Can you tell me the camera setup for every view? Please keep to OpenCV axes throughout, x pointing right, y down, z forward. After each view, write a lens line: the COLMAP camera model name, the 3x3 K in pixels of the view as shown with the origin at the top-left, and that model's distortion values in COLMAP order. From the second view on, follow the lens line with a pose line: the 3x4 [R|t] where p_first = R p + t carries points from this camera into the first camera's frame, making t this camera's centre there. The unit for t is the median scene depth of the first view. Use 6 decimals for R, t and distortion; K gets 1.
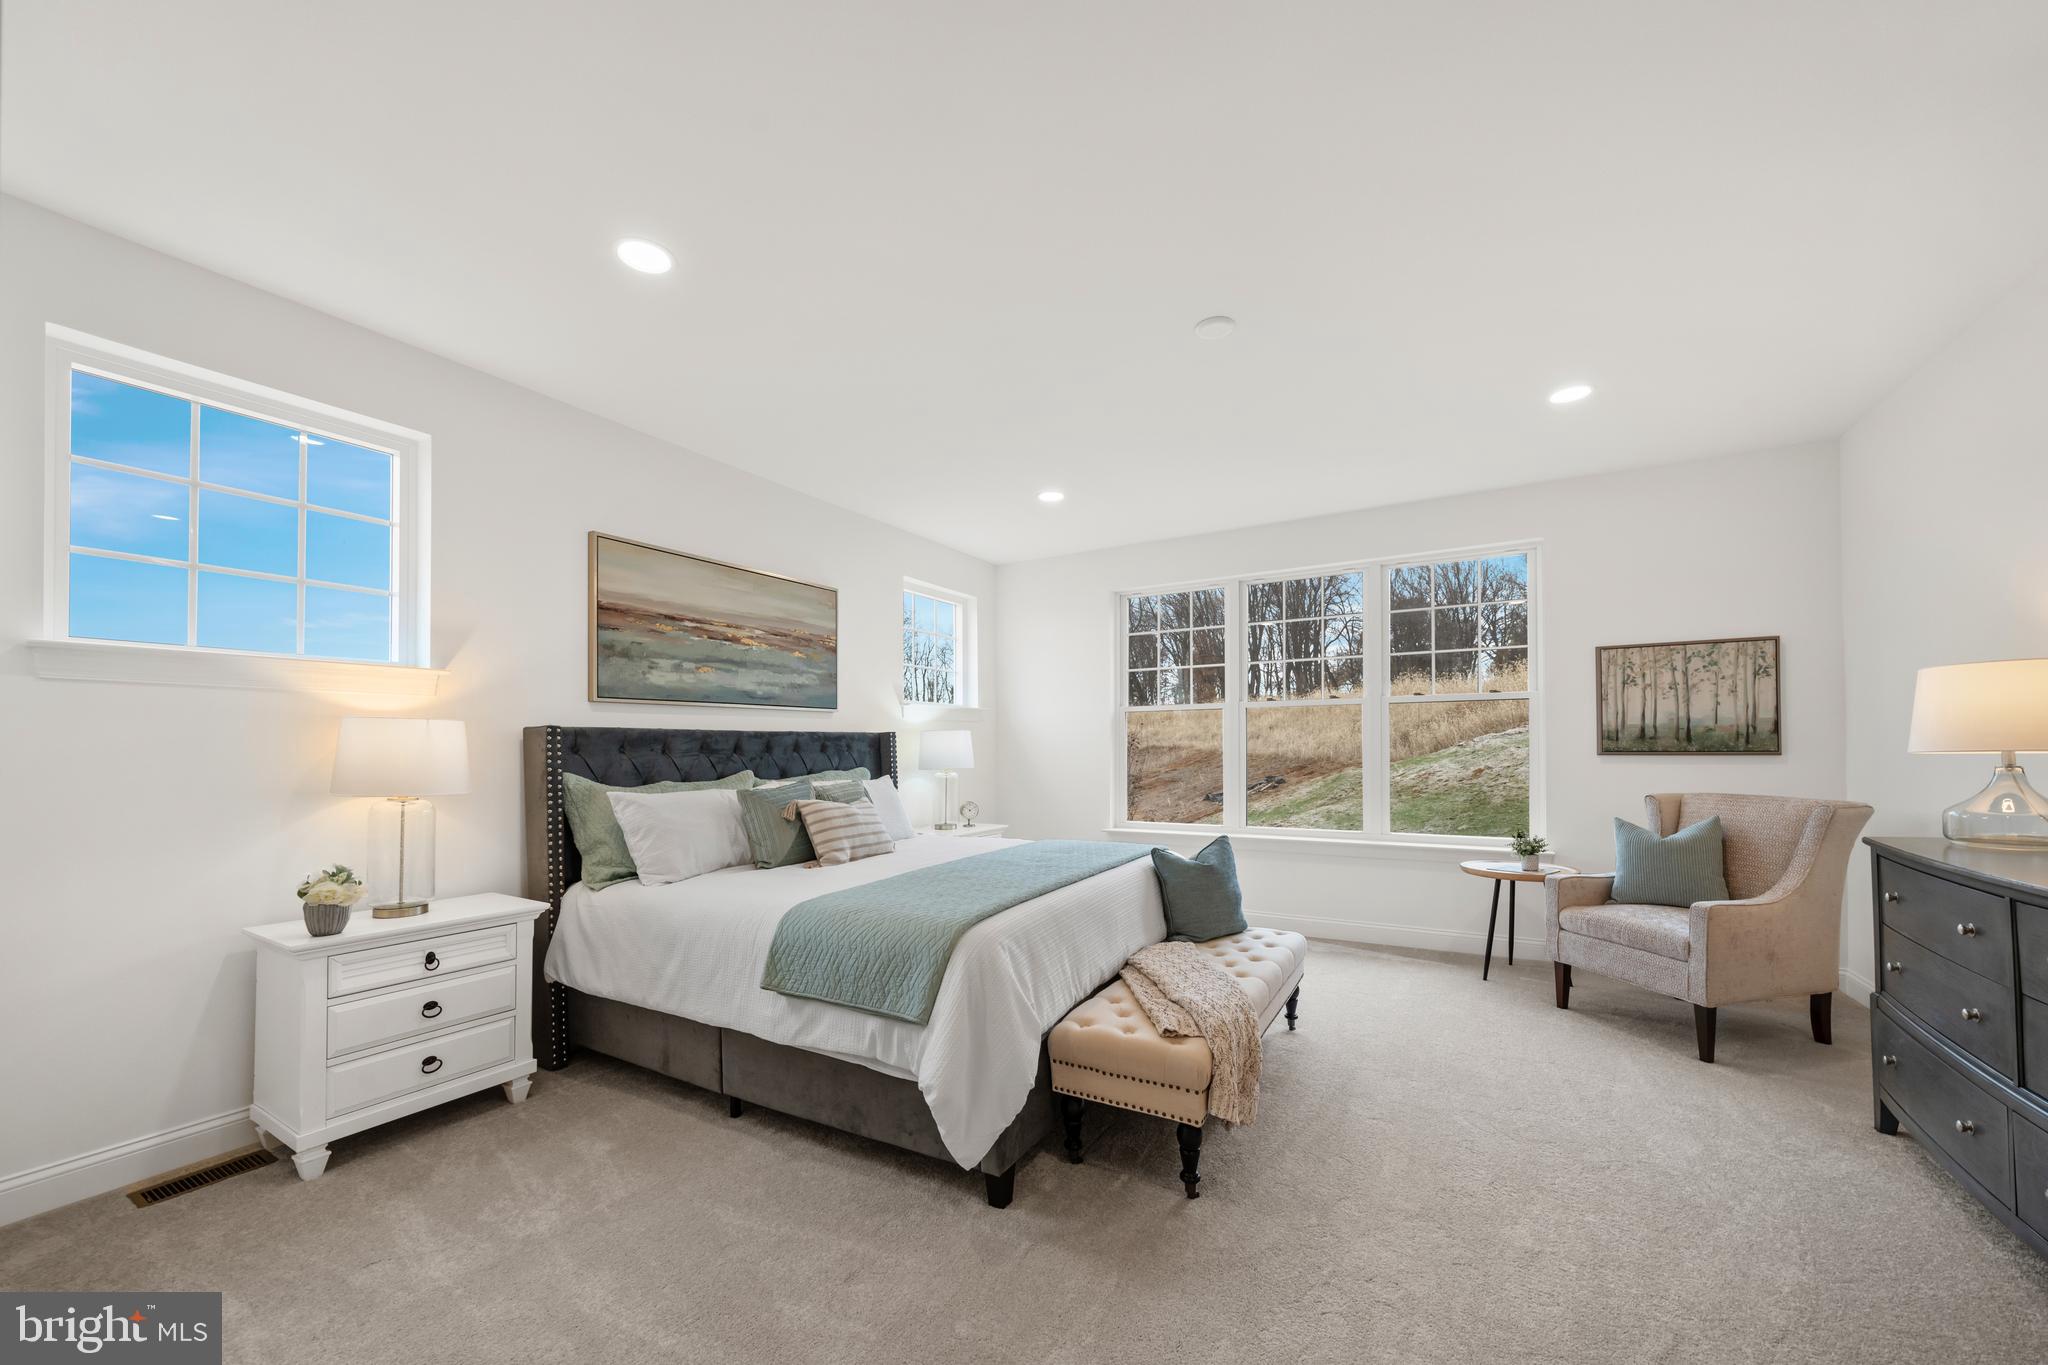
lens RADIAL K [[794.0, 0, 1025.9], [0, 794.0, 714.7], [0, 0, 1]] dist [-0.007797, -0.000255]
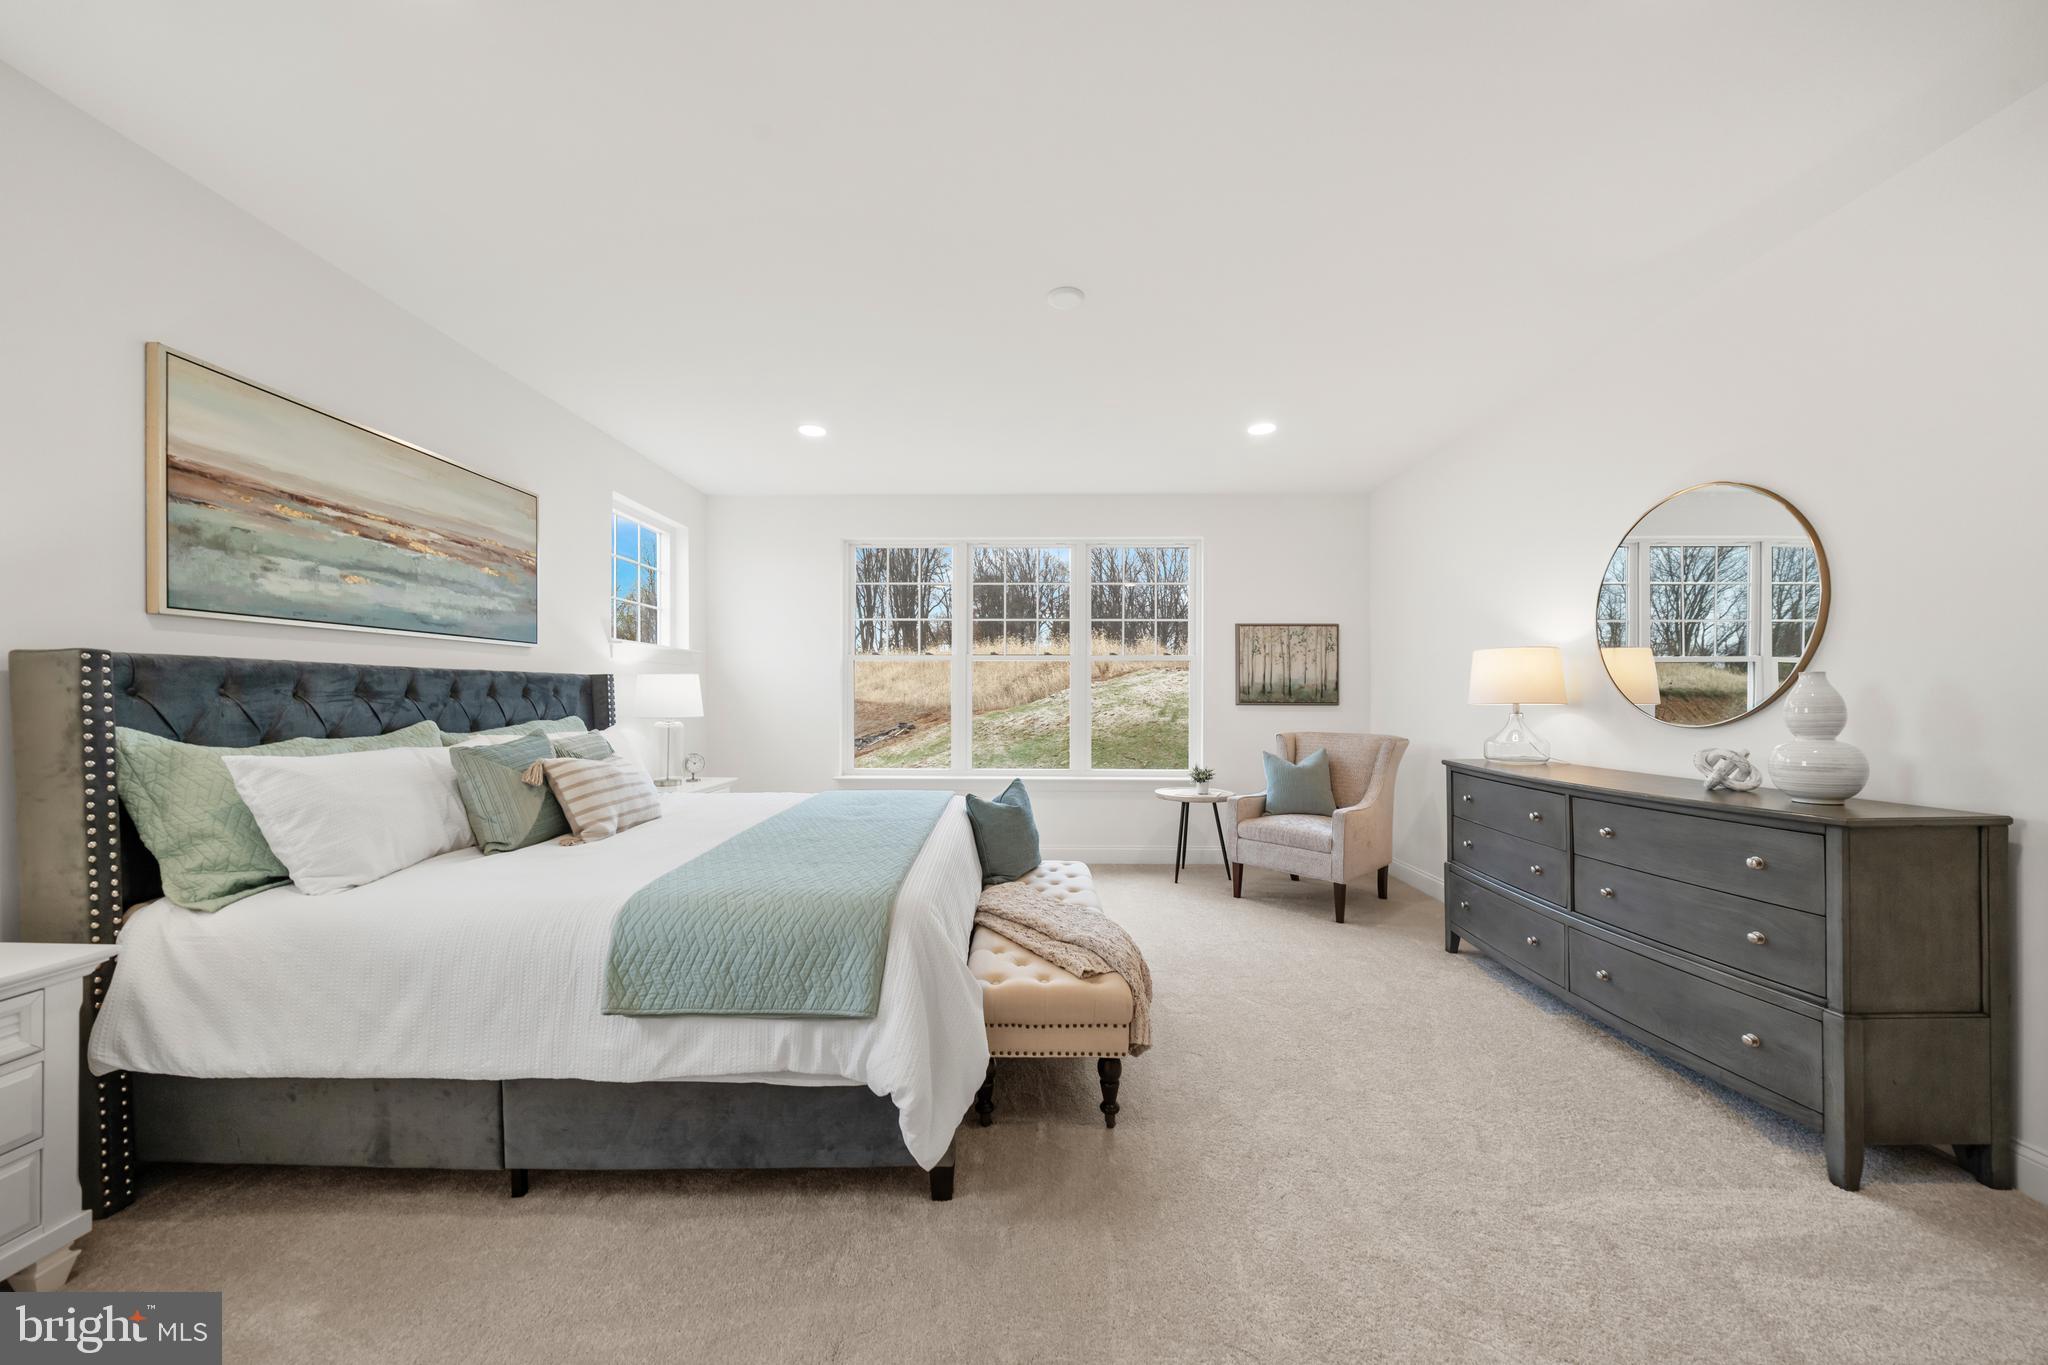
lens RADIAL K [[720.6, 0, 1024.0], [0, 720.6, 682.5], [0, 0, 1]] dist [-0.008234, 0.000054]
pose [[0.861597, 0.019568, 0.507215, -0.239483], [-0.030476, 0.999448, 0.013210, 0.009626], [-0.506676, -0.026840, 0.861718, 0.161512]]
